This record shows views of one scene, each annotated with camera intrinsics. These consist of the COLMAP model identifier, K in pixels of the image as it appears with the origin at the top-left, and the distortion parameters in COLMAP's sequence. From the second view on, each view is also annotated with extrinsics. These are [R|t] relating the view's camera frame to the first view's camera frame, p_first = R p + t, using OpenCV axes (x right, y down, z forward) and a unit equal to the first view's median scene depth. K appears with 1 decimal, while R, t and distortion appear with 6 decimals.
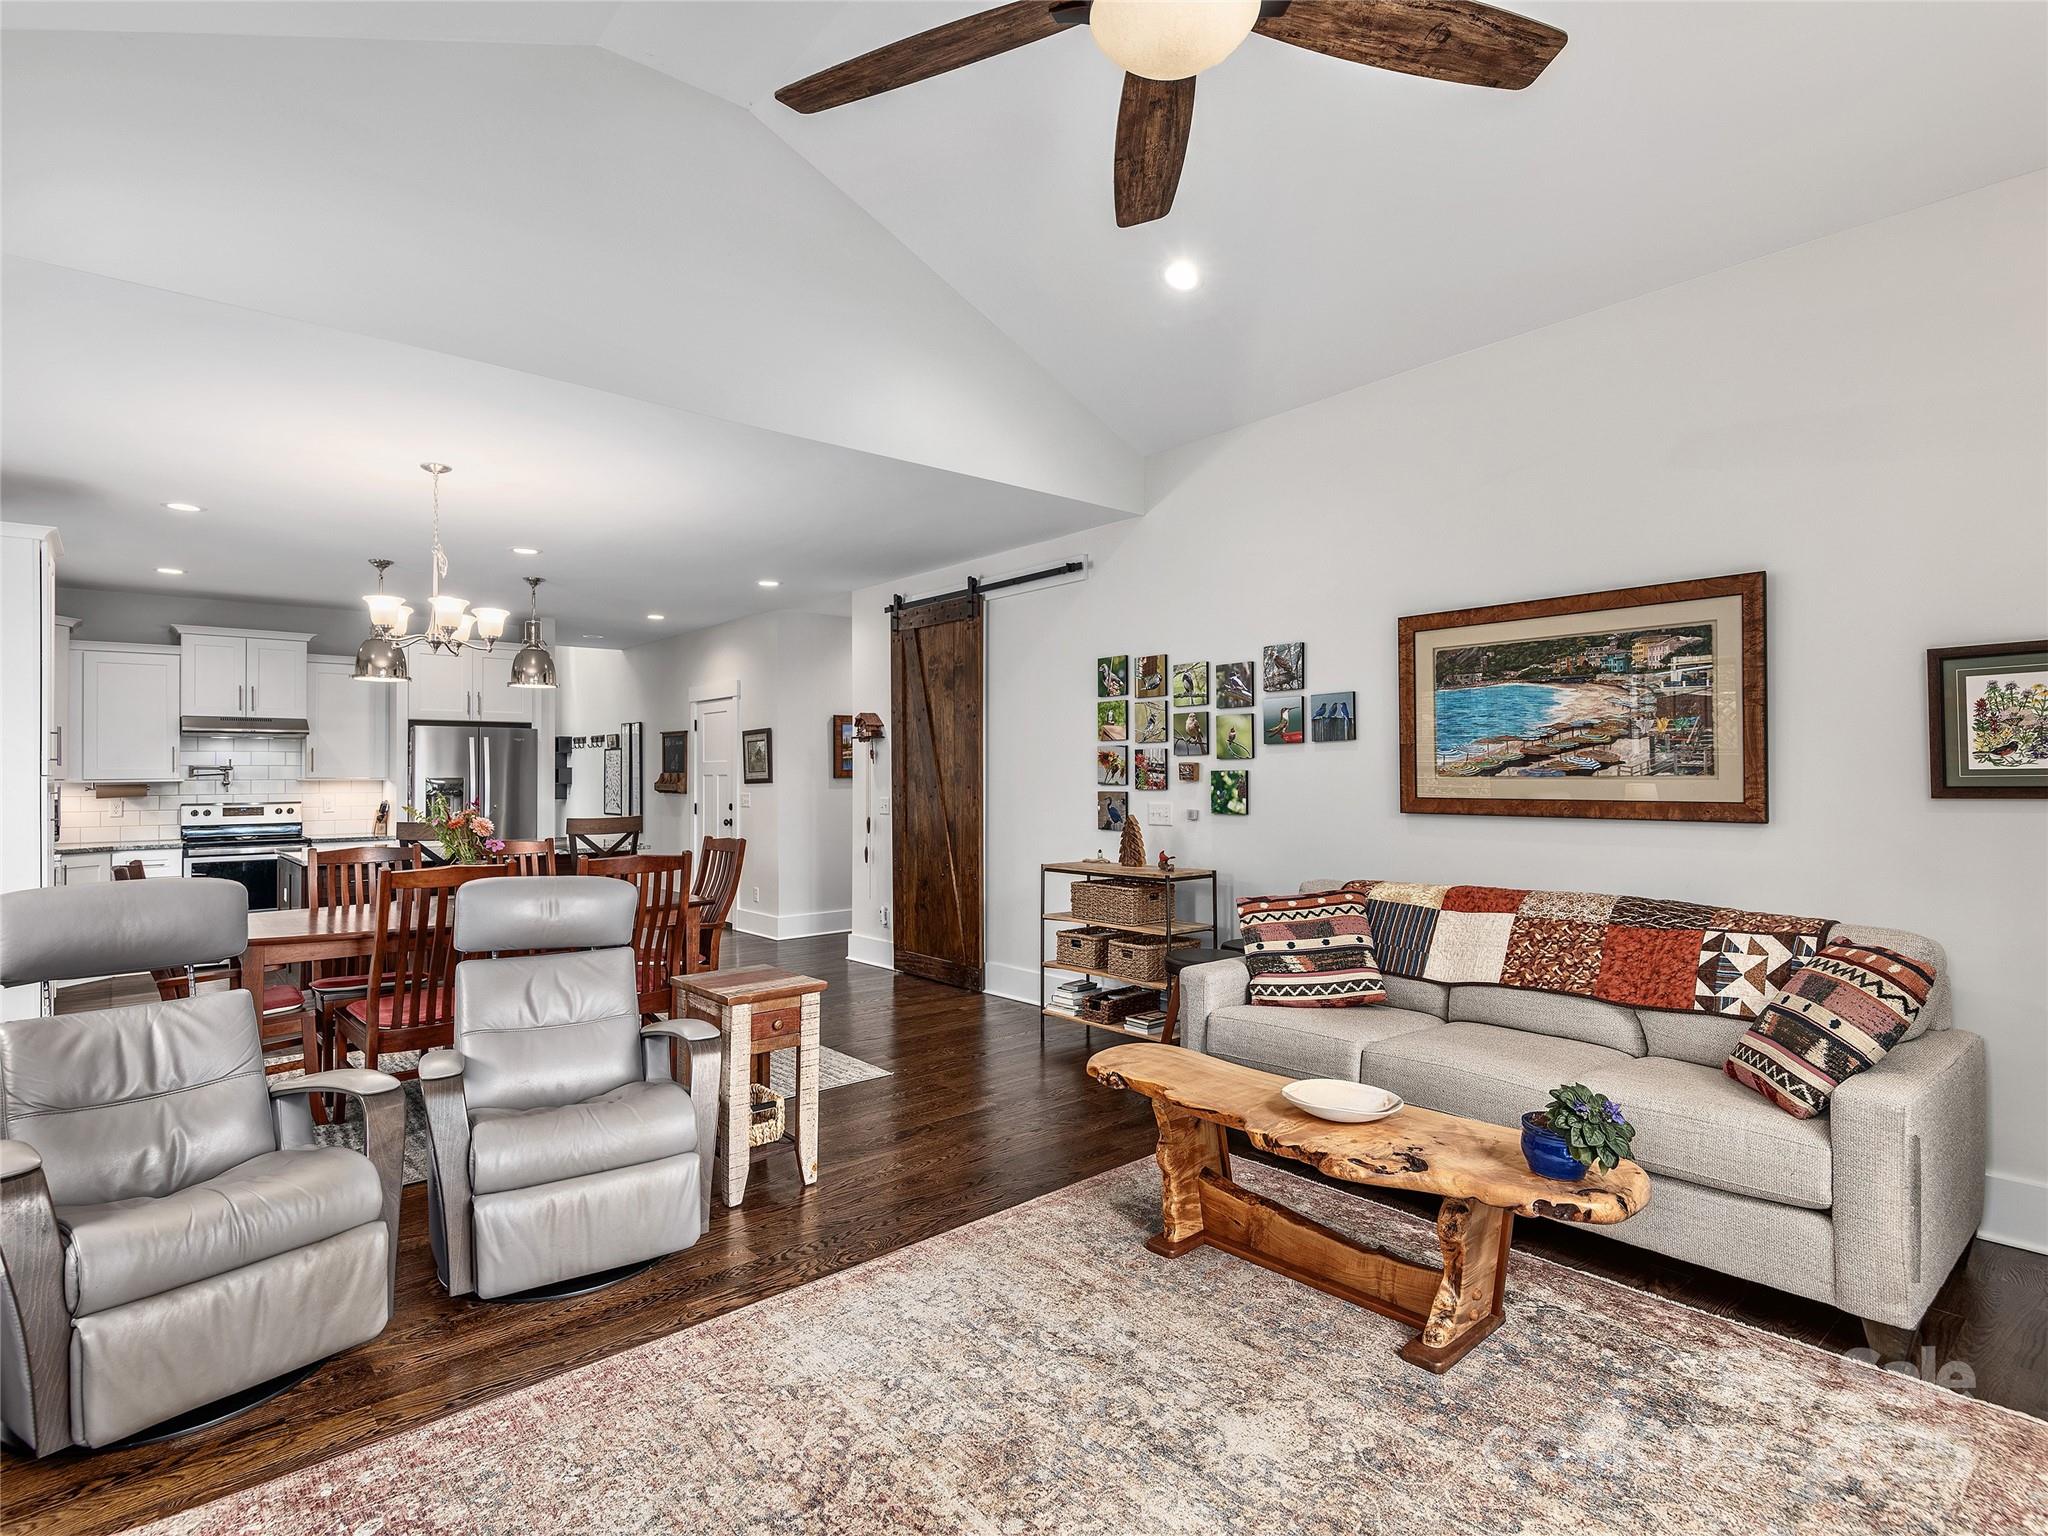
lens RADIAL K [[1056.4, 0, 1025.6], [0, 1056.4, 765.2], [0, 0, 1]] dist [-0.001863, -0.000216]
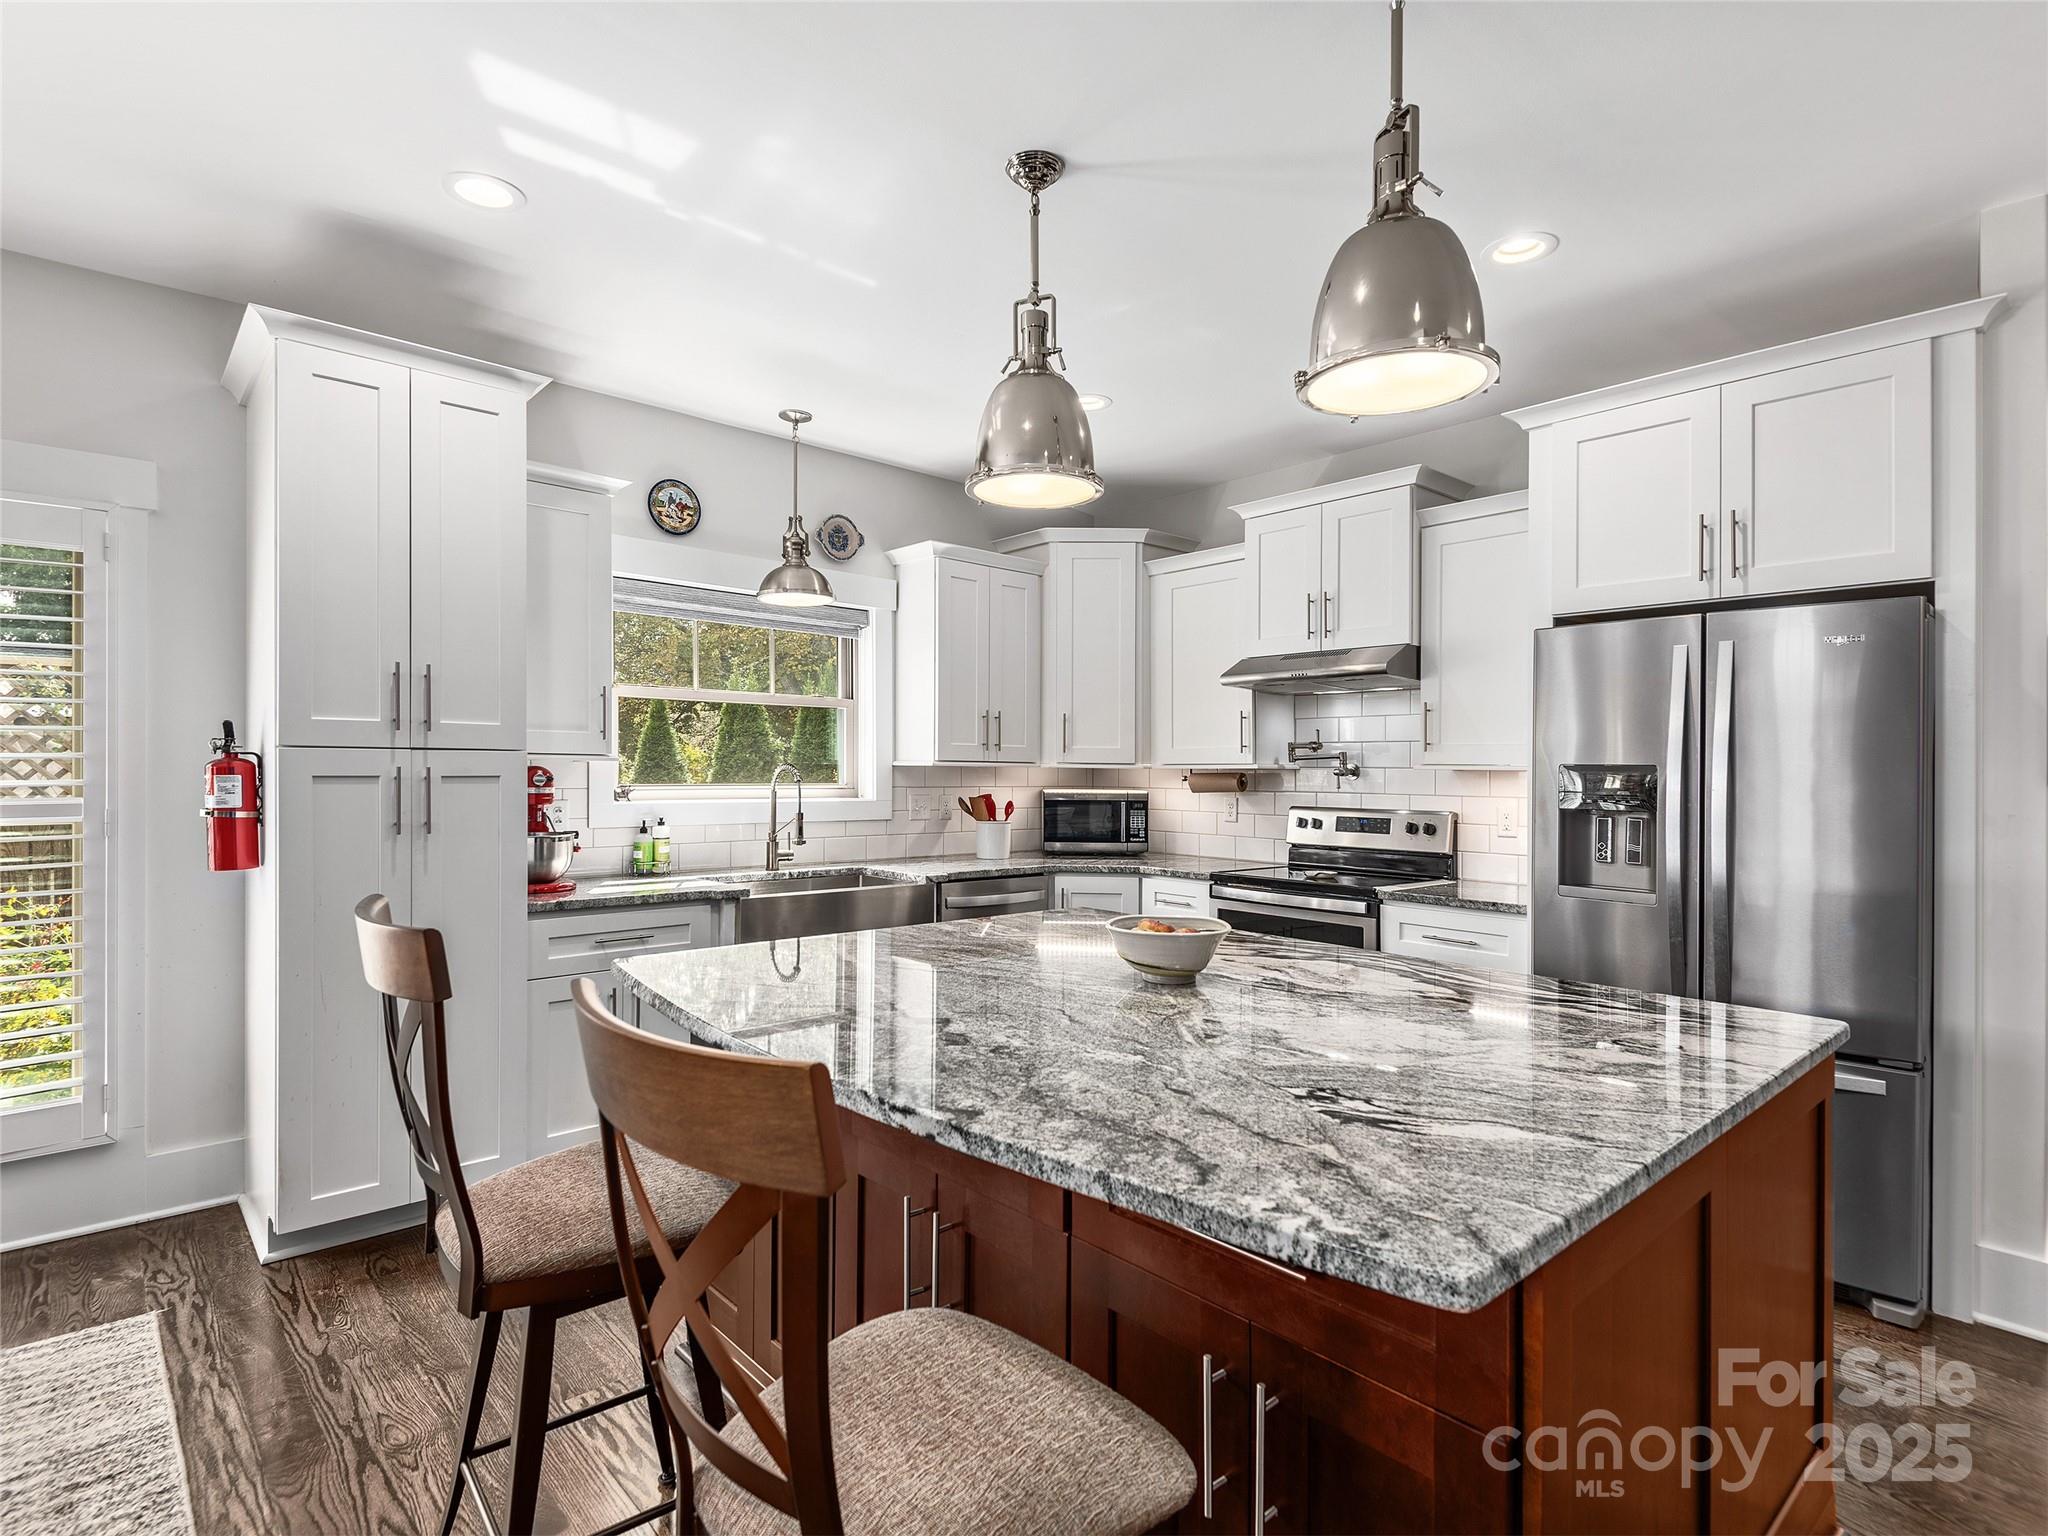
lens RADIAL K [[1056.4, 0, 1025.4], [0, 1056.4, 766.4], [0, 0, 1]] dist [-0.001863, -0.000216]
pose [[0.006001, 0.004127, -0.999973, -0.197544], [-0.000837, 0.999991, 0.004122, 0.011562], [0.999982, 0.000812, 0.006004, 0.834444]]
